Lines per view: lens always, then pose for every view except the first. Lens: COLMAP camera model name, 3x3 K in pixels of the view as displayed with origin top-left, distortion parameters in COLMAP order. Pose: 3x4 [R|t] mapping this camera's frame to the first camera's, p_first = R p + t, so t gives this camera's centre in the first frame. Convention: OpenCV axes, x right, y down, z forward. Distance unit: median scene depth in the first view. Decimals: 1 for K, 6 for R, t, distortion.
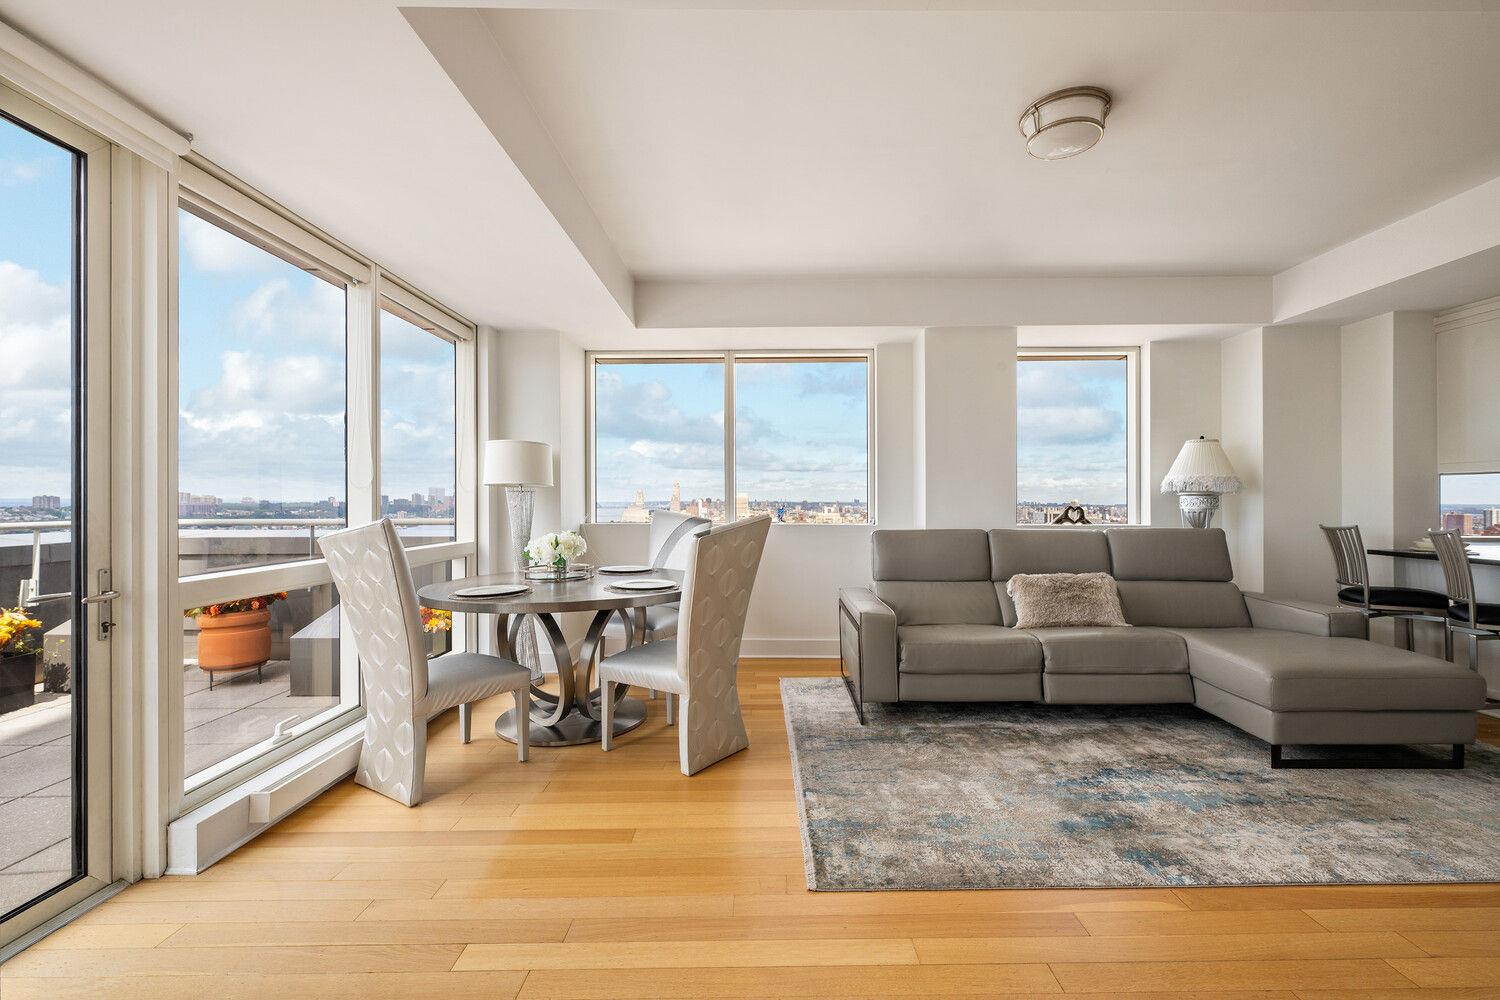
lens RADIAL K [[633.6, 0, 775.6], [0, 633.6, 498.3], [0, 0, 1]] dist [0.000305, 0.000069]
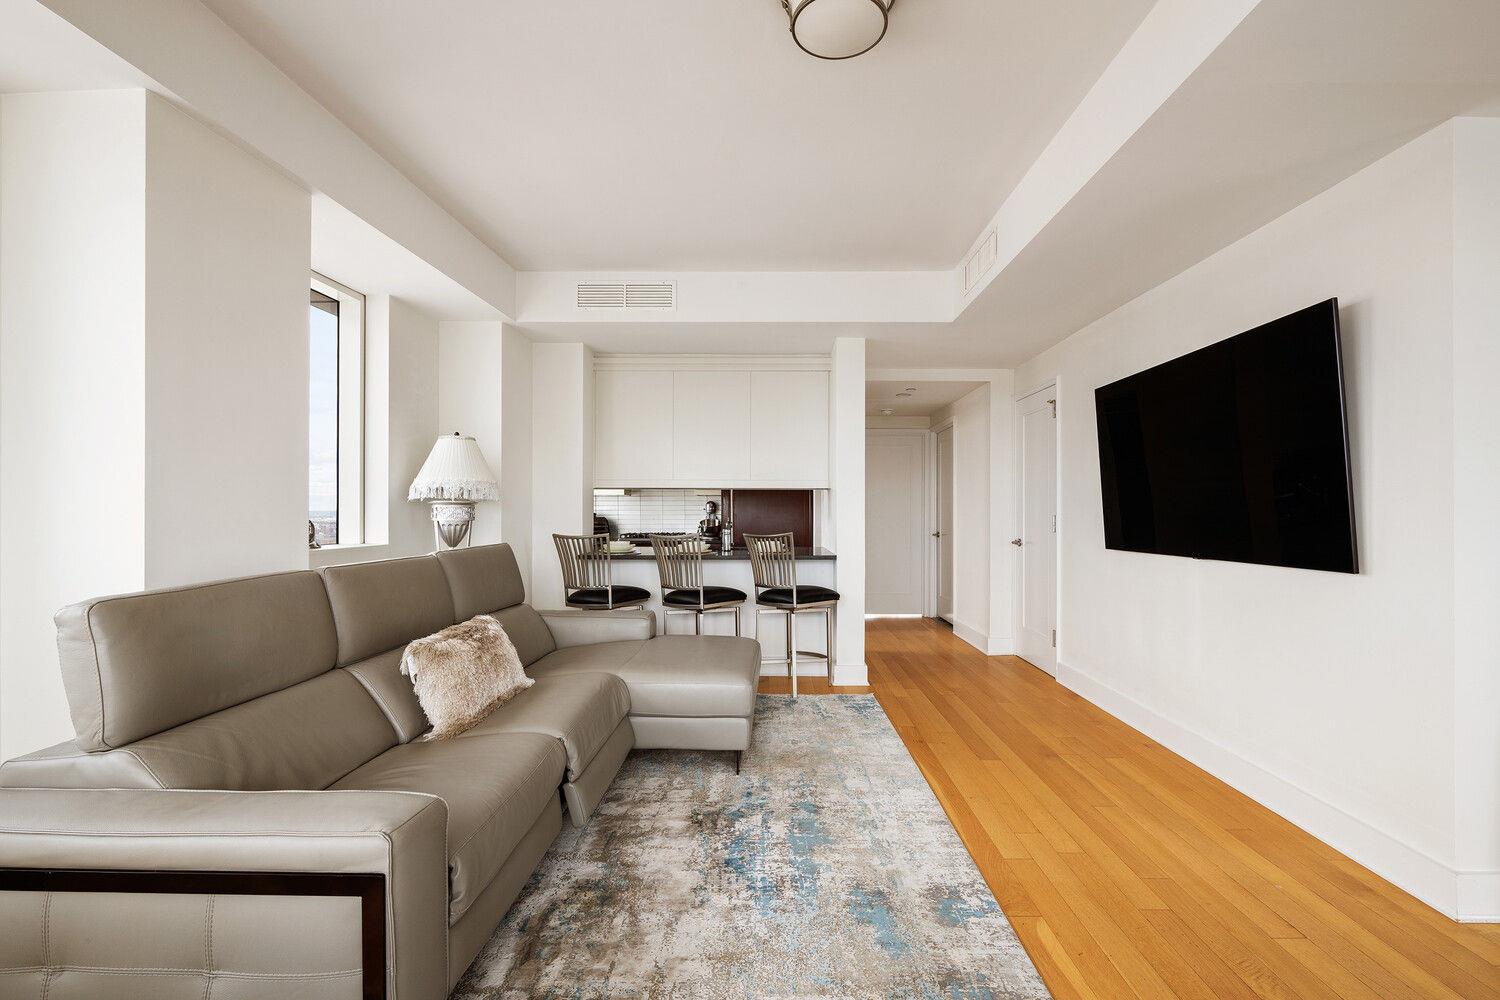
lens RADIAL K [[660.1, 0, 751.7], [0, 660.1, 507.8], [0, 0, 1]] dist [-0.000470, -0.000127]
pose [[0.030631, 0.002680, 0.999527, -0.225024], [-0.004674, 0.999986, -0.002538, 0.000654], [-0.999520, -0.004594, 0.030643, 0.780640]]
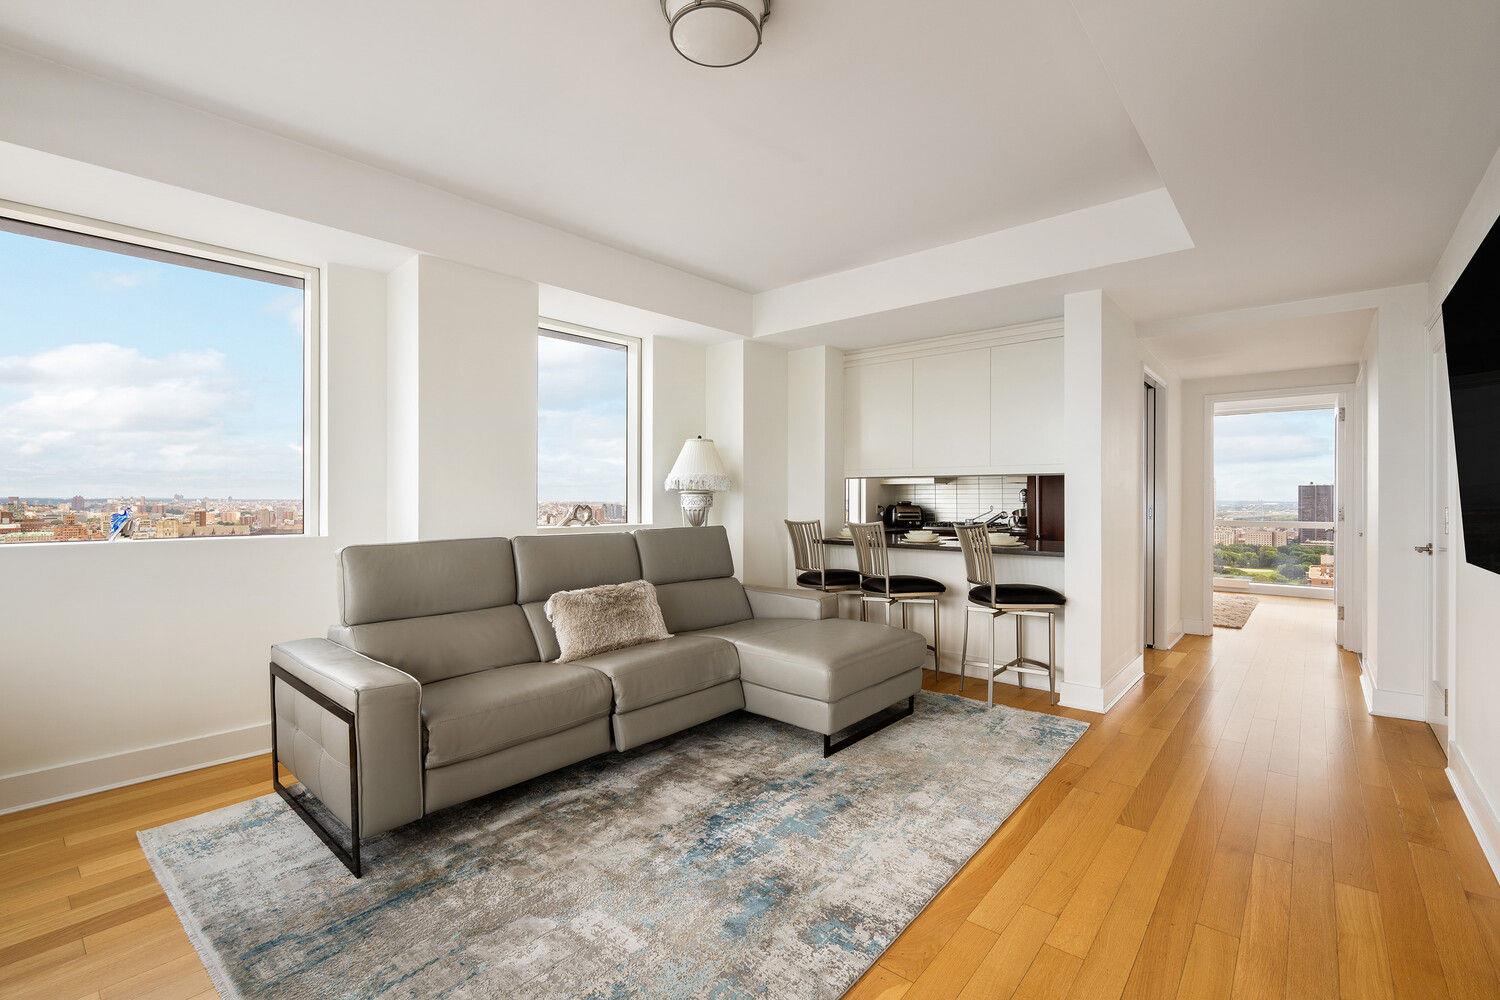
lens RADIAL K [[650.8, 0, 752.3], [0, 650.8, 494.2], [0, 0, 1]] dist [-0.000860, -0.000438]
pose [[0.660718, 0.003881, 0.750624, -0.078974], [-0.003770, 0.999991, -0.001852, -0.002726], [-0.750625, -0.001606, 0.660727, 0.318261]]
